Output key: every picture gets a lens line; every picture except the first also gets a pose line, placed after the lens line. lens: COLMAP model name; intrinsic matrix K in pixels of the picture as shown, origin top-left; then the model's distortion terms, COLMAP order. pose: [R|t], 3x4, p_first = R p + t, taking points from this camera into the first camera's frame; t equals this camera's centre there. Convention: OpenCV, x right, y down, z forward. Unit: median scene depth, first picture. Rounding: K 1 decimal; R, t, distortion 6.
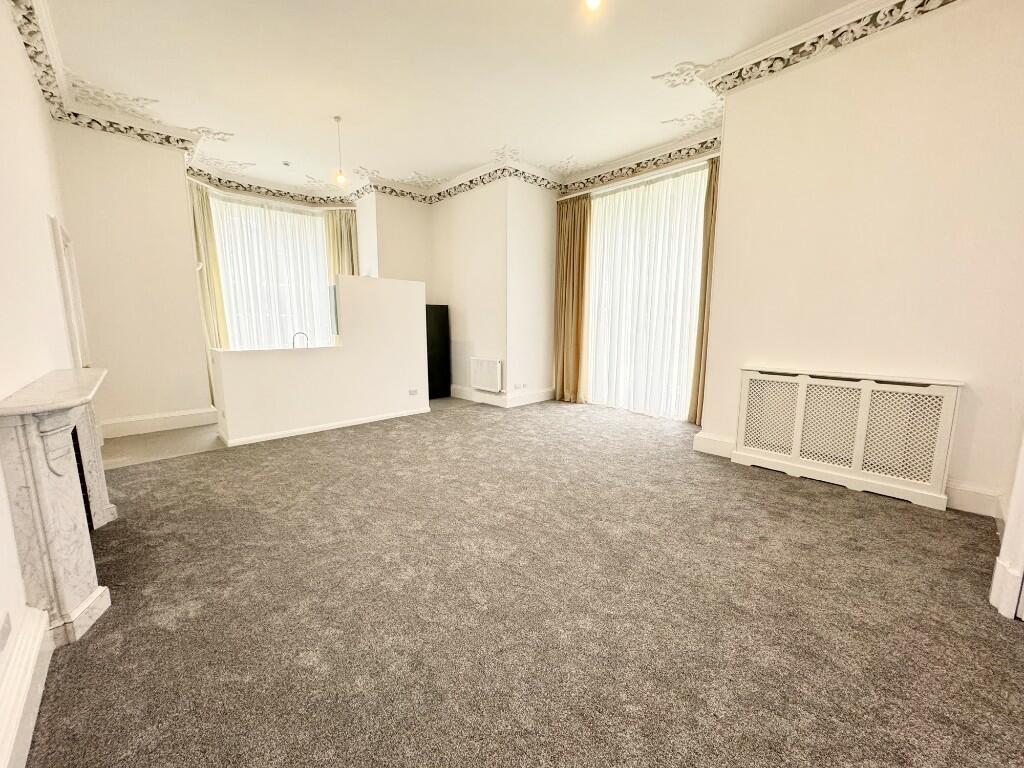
lens RADIAL K [[405.2, 0, 509.4], [0, 405.2, 382.3], [0, 0, 1]] dist [0.000972, 0.000022]
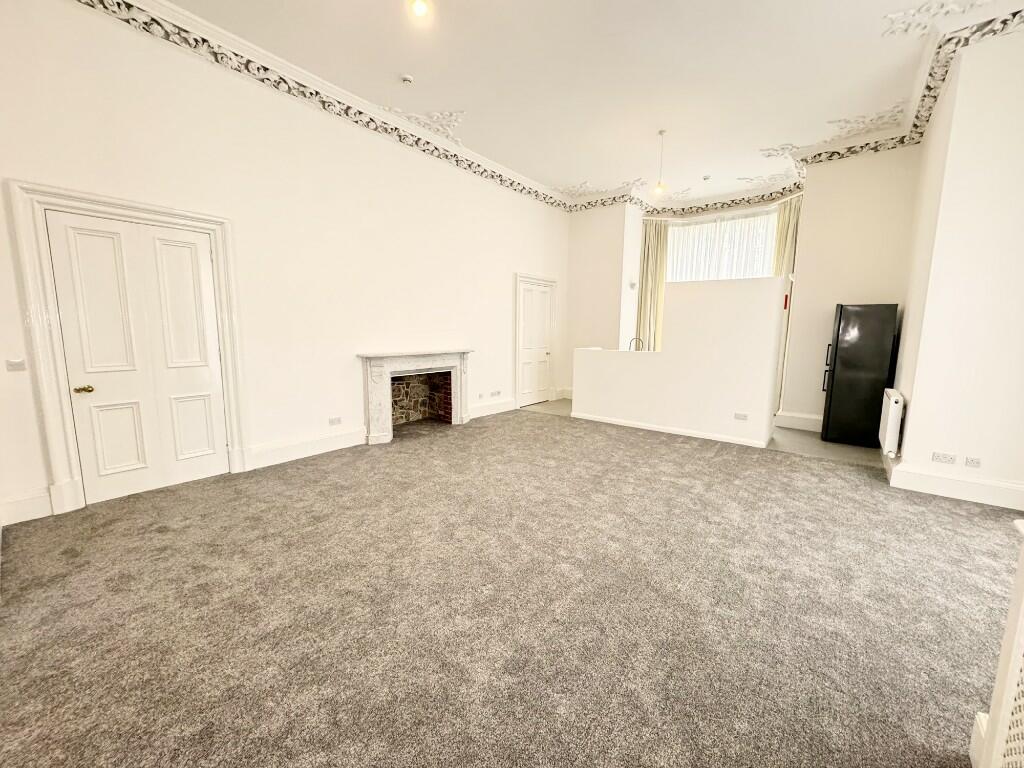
lens RADIAL K [[405.2, 0, 509.4], [0, 405.2, 382.3], [0, 0, 1]] dist [0.000972, 0.000022]
pose [[0.143894, 0.133816, -0.980504, 0.469527], [-0.155589, 0.981551, 0.111125, -0.059664], [0.977285, 0.136565, 0.162059, 0.407321]]
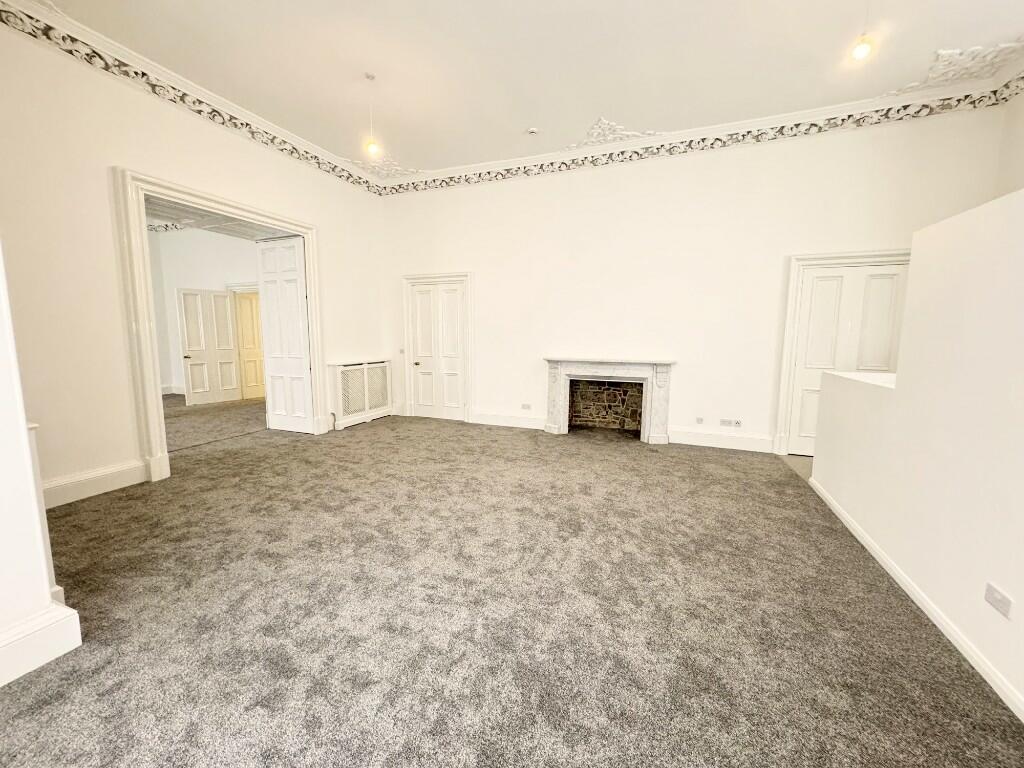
lens RADIAL K [[405.2, 0, 509.4], [0, 405.2, 382.3], [0, 0, 1]] dist [0.000972, 0.000022]
pose [[-0.906614, 0.049451, -0.419054, 0.159519], [-0.063657, 0.965715, 0.251680, -0.155384], [0.417133, 0.254852, -0.872382, 1.029254]]
